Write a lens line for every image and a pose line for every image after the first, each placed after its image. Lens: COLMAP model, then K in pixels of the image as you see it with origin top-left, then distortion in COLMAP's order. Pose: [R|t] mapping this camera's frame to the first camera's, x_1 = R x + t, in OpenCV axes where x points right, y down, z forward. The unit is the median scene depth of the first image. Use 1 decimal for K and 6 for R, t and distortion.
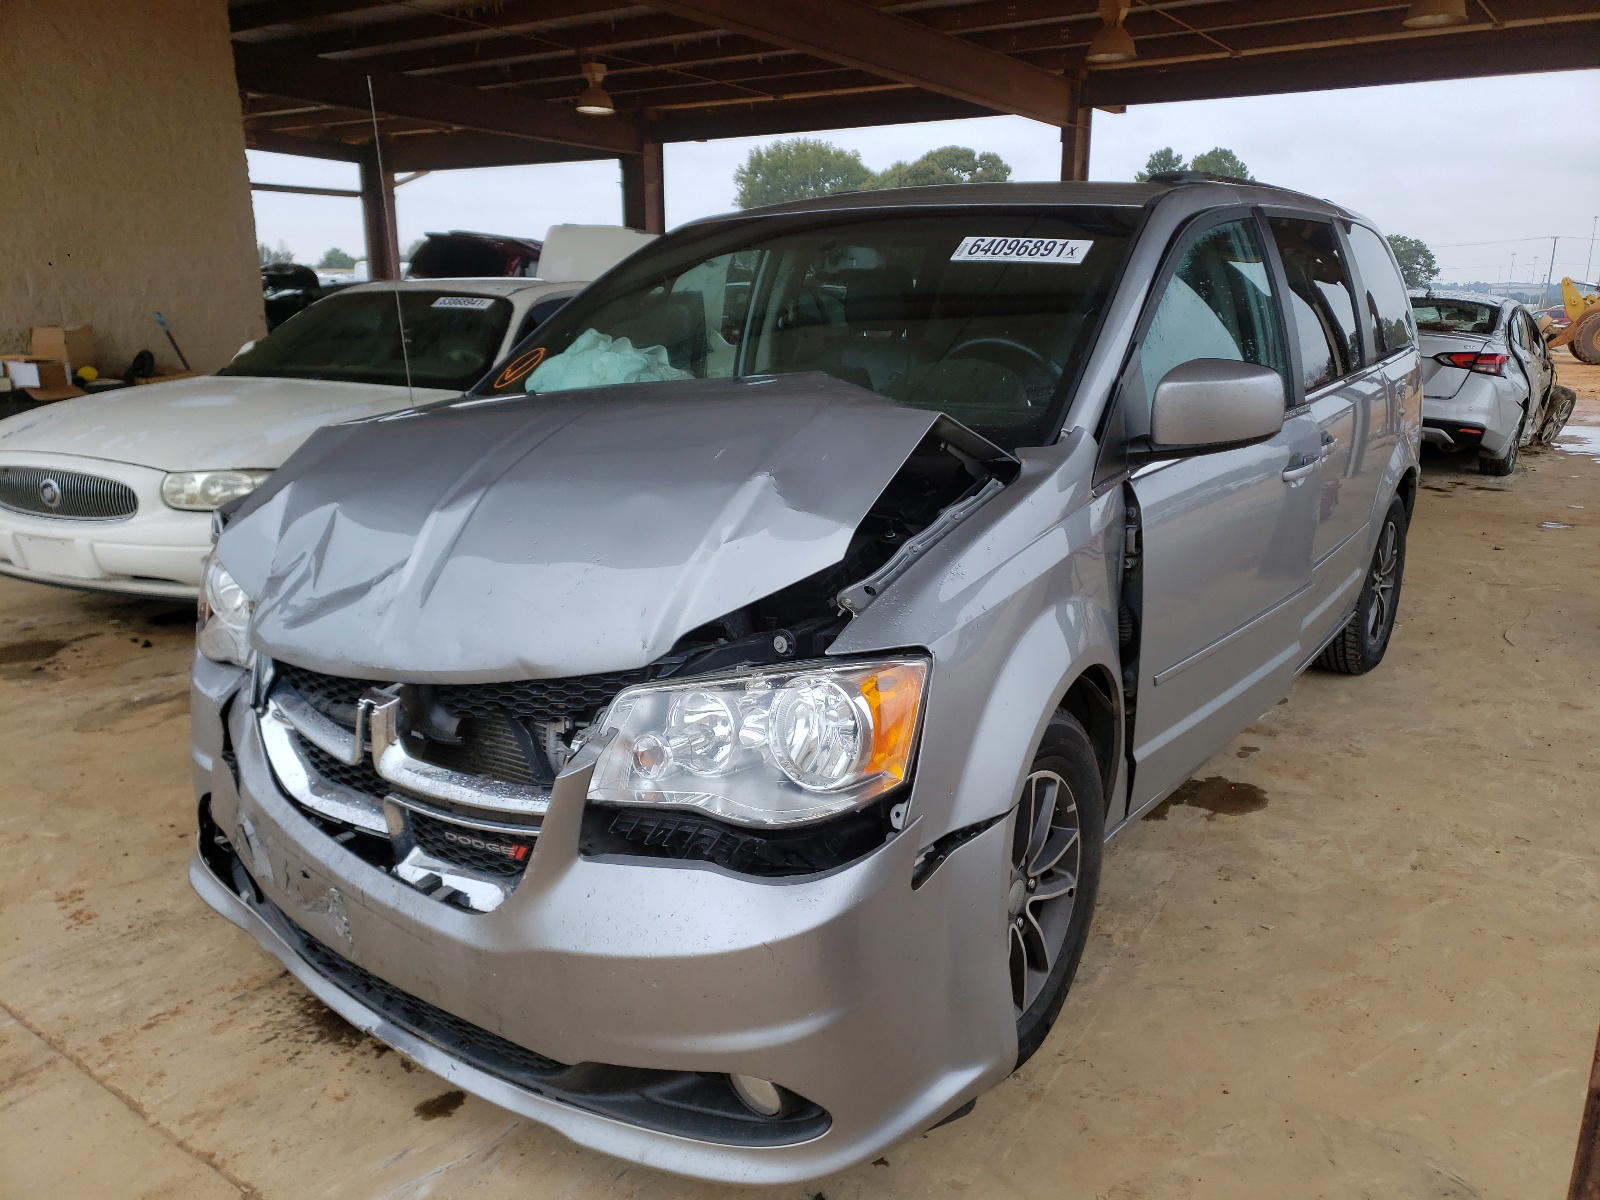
lens RADIAL K [[1222.2, 0, 798.7], [0, 1222.2, 598.9], [0, 0, 1]] dist [0.002200, -0.003575]
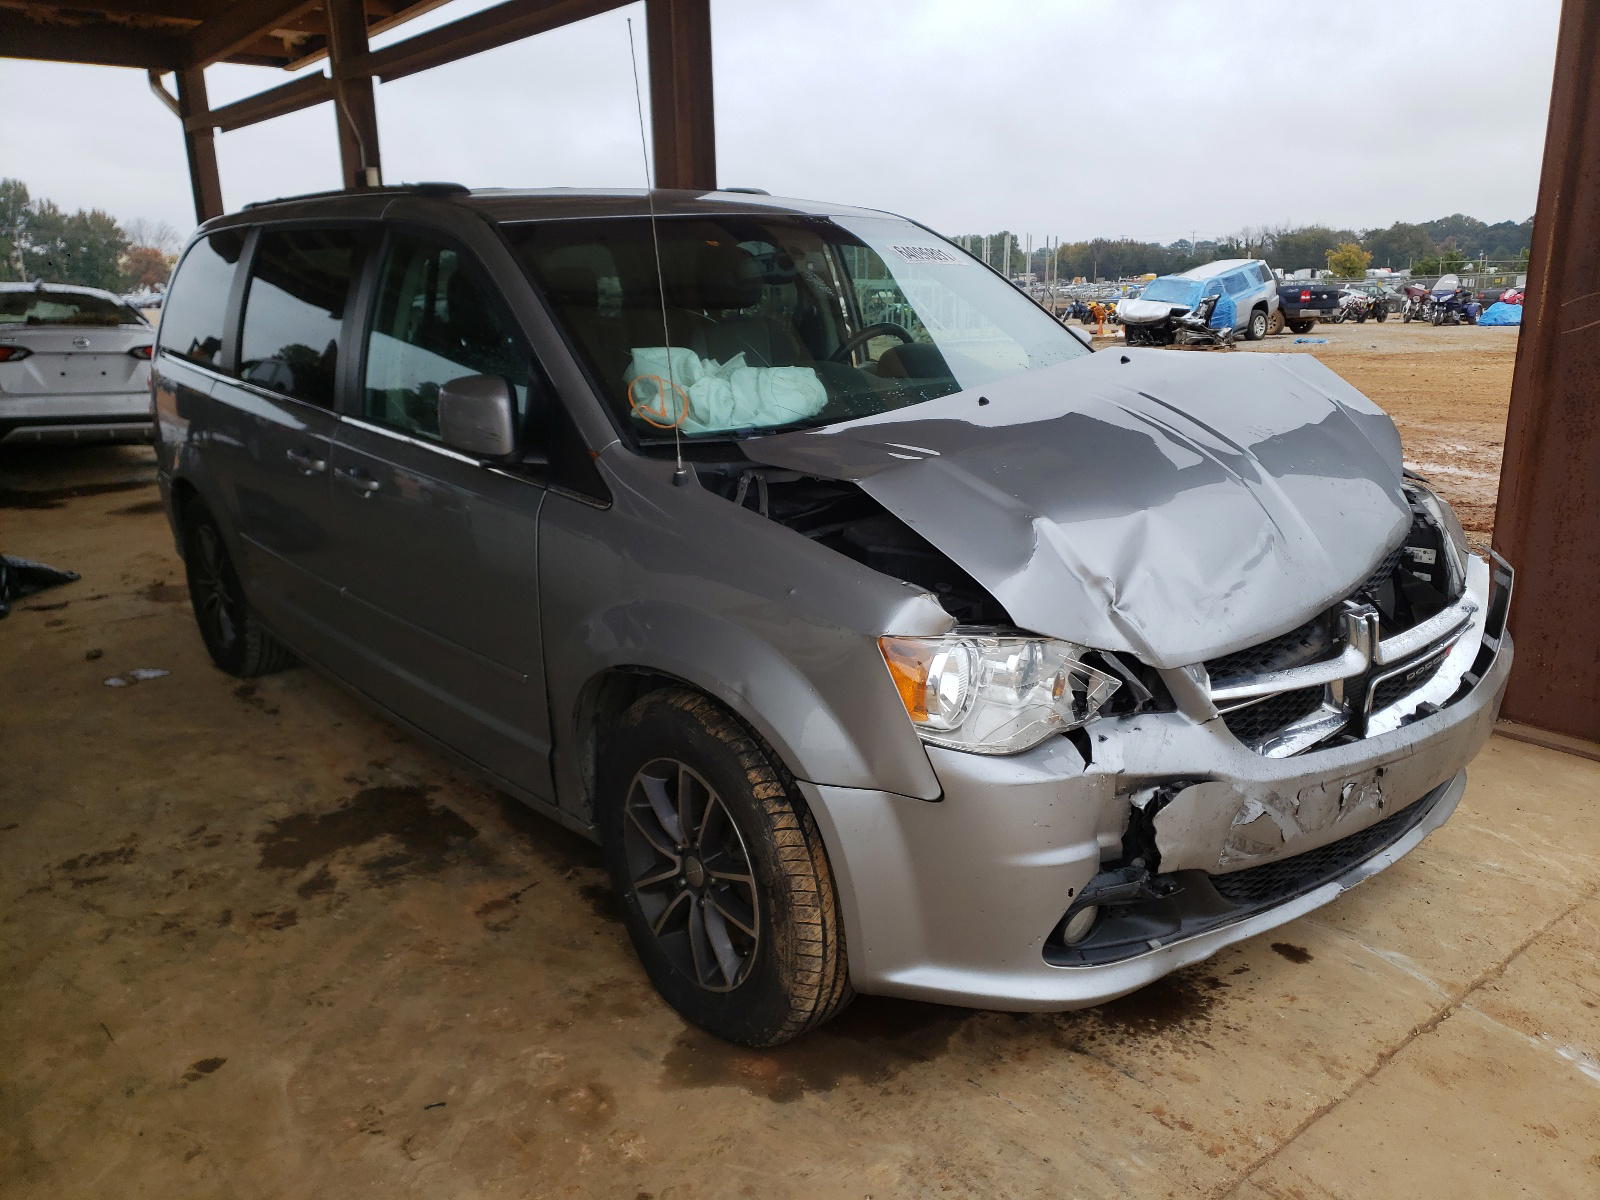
lens RADIAL K [[1222.2, 0, 799.8], [0, 1222.2, 600.7], [0, 0, 1]] dist [0.002200, -0.003575]
pose [[0.277945, -0.265591, 0.923151, -1.419290], [0.285486, 0.940435, 0.184608, -0.286650], [-0.917194, 0.212236, 0.337211, 0.914497]]
